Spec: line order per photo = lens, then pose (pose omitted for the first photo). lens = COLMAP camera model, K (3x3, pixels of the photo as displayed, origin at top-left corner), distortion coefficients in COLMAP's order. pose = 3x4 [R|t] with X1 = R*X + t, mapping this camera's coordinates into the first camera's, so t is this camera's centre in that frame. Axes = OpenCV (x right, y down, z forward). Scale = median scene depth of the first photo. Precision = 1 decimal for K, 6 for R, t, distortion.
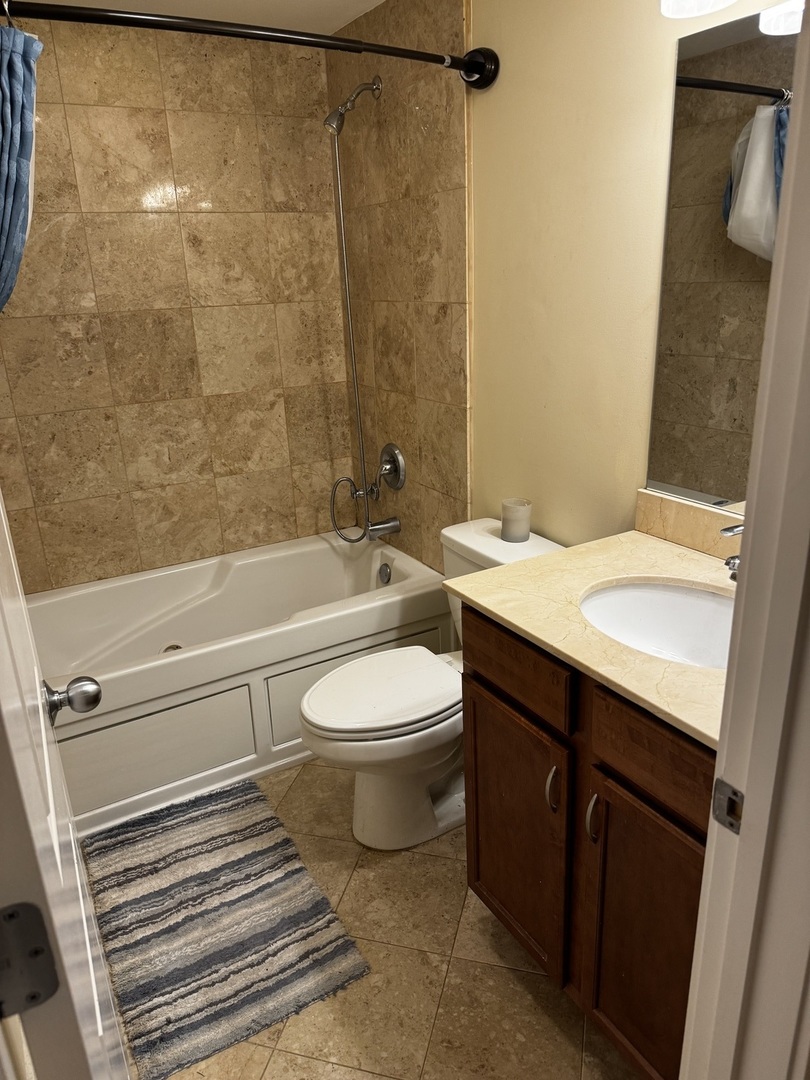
lens RADIAL K [[756.3, 0, 410.2], [0, 756.3, 545.2], [0, 0, 1]] dist [0.117621, -0.201106]
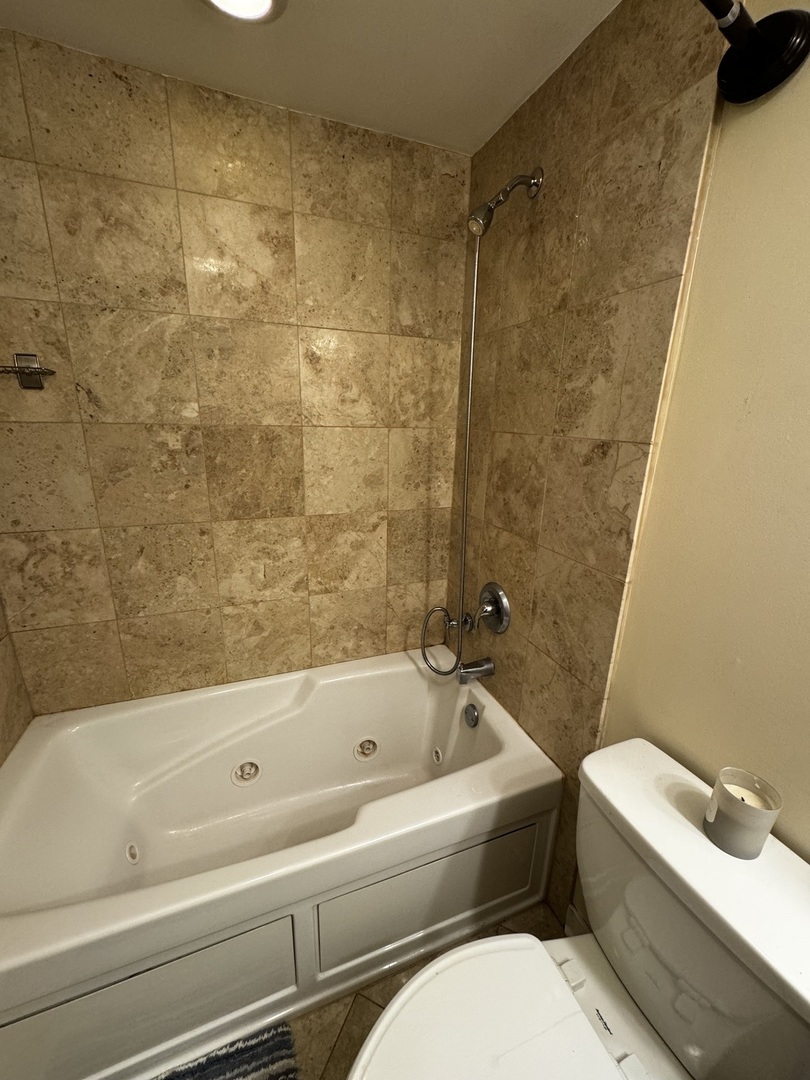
lens RADIAL K [[428.9, 0, 408.1], [0, 428.9, 541.8], [0, 0, 1]] dist [-0.001770, 0.000534]
pose [[0.986588, 0.103543, -0.126186, -0.075026], [-0.110962, 0.992398, -0.053232, -0.157337], [0.119715, 0.066520, 0.990577, 0.511055]]
